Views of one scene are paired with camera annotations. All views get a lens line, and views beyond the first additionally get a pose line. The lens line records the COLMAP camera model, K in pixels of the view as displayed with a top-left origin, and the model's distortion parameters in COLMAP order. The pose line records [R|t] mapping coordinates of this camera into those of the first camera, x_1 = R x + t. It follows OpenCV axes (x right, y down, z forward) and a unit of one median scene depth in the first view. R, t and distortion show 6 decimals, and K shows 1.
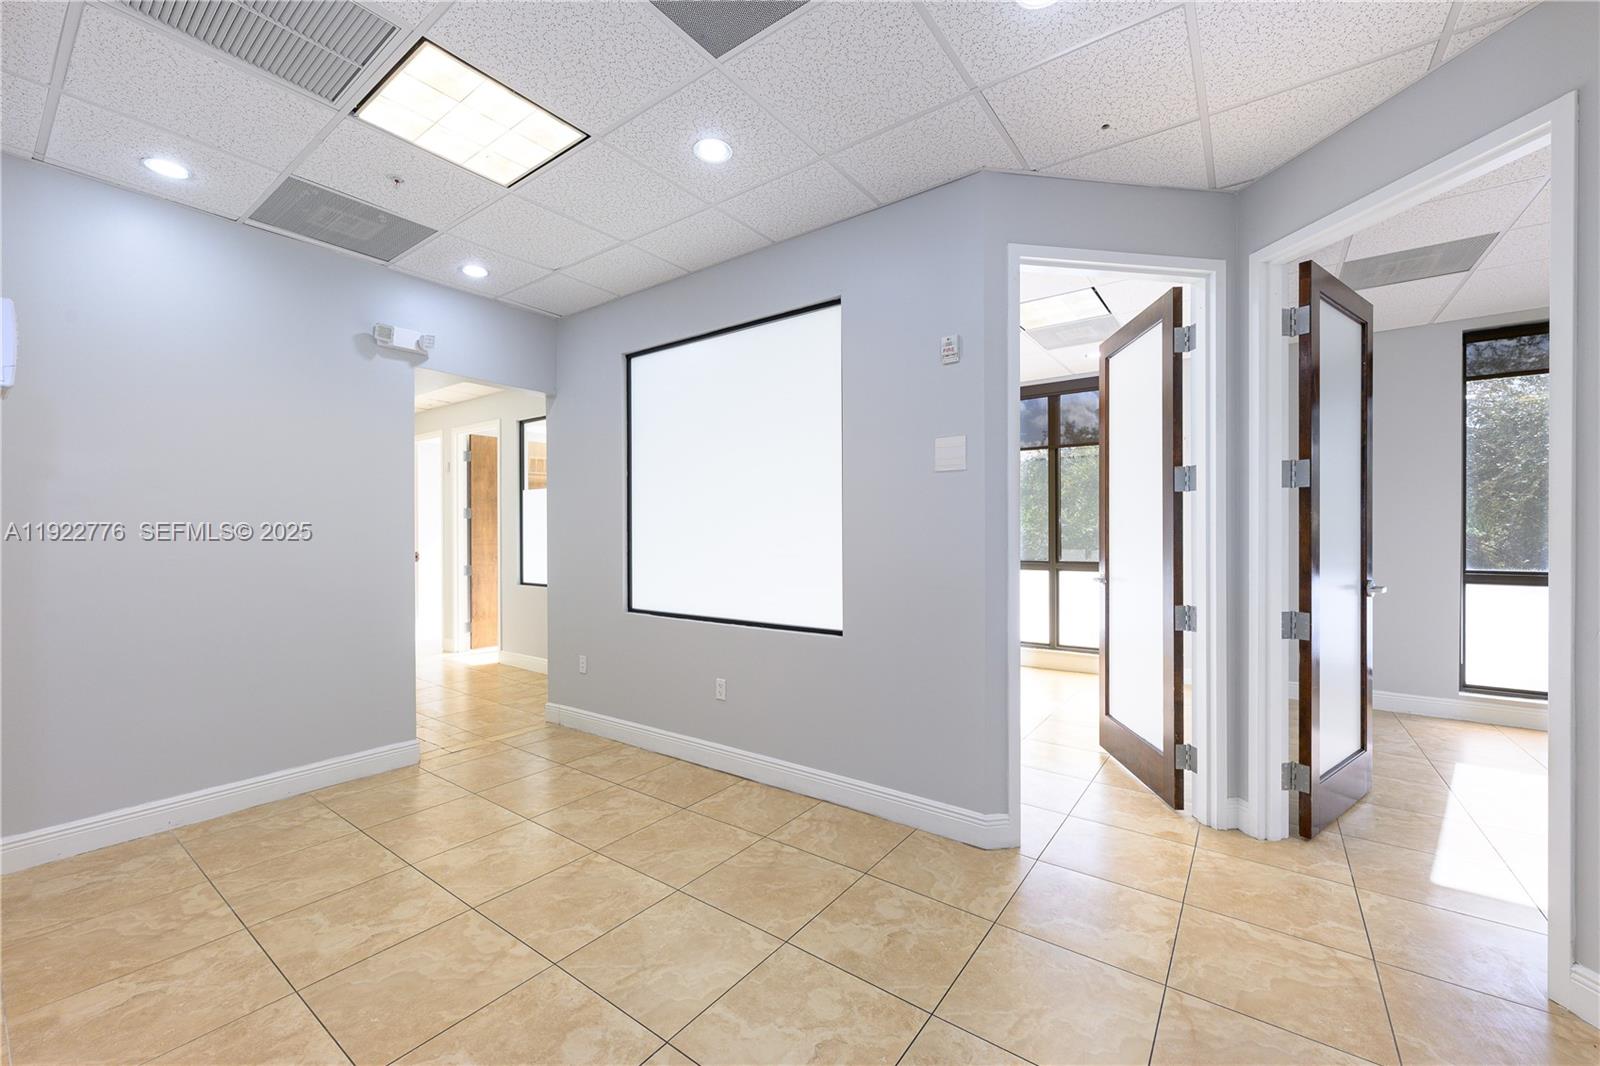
lens RADIAL K [[631.6, 0, 795.2], [0, 631.6, 534.7], [0, 0, 1]] dist [0.001106, 0.000064]
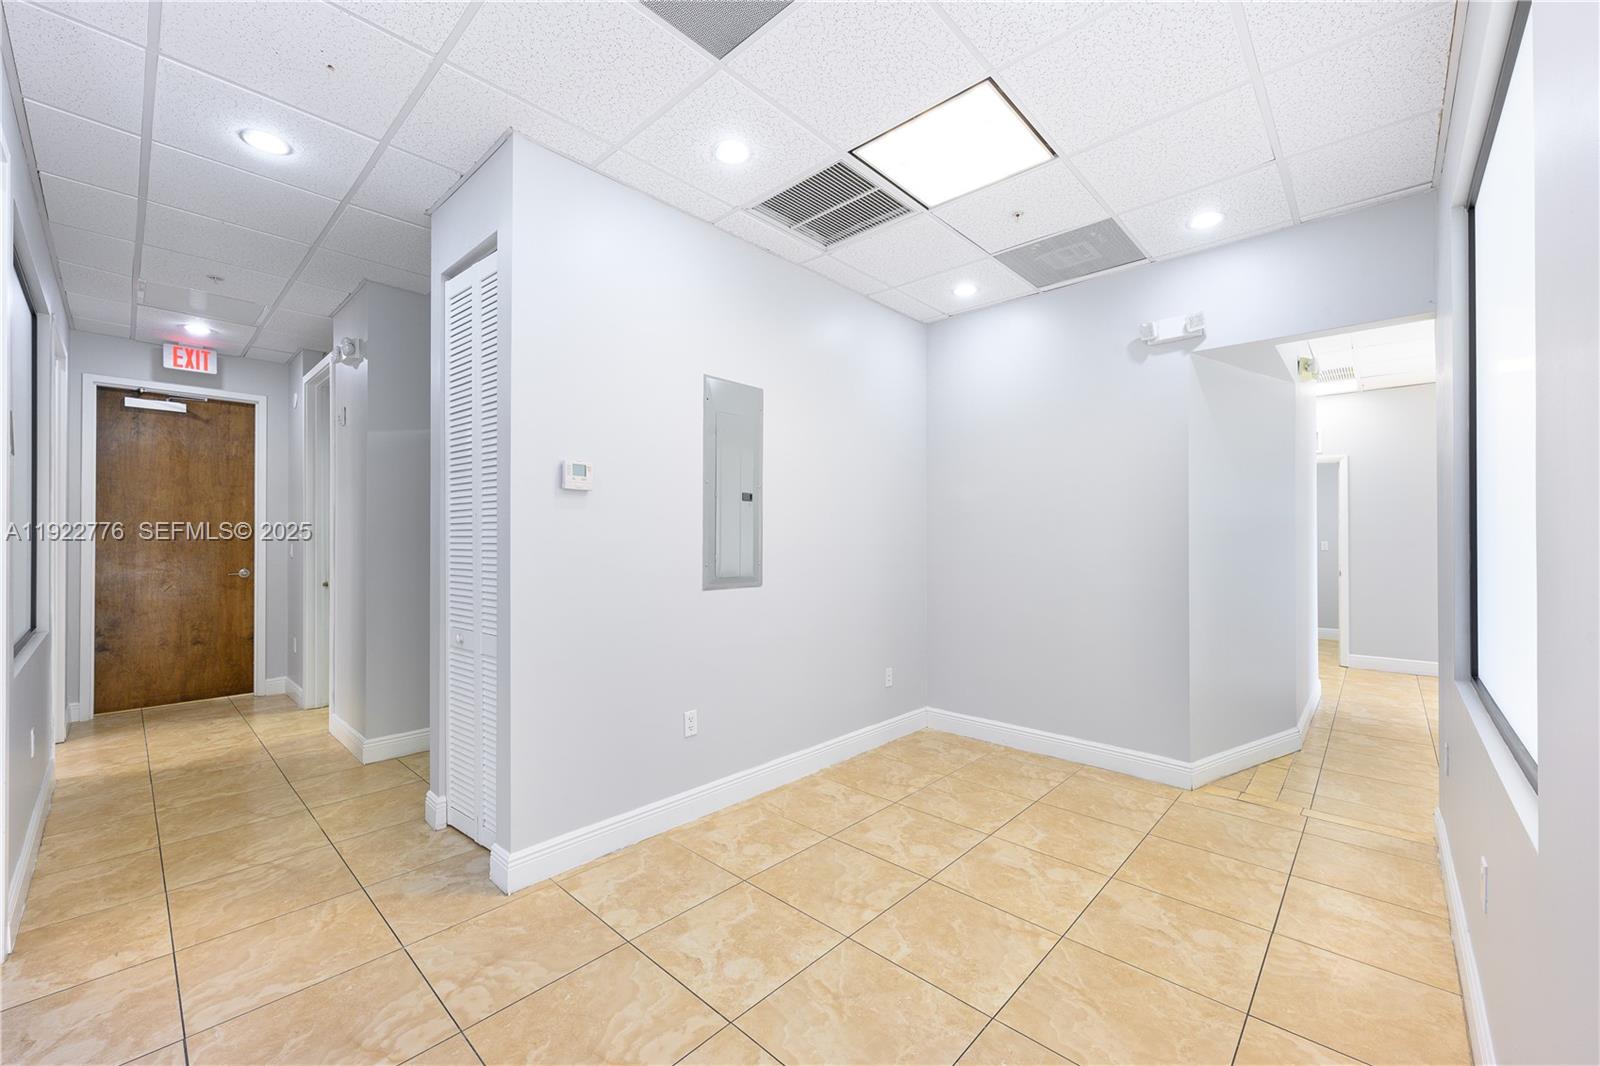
lens RADIAL K [[631.6, 0, 797.0], [0, 631.6, 536.4], [0, 0, 1]] dist [0.001106, 0.000064]
pose [[-0.112210, 0.000054, -0.993685, 0.507467], [0.000456, 1.000000, 0.000003, -0.003044], [0.993684, -0.000453, -0.112210, 0.751518]]
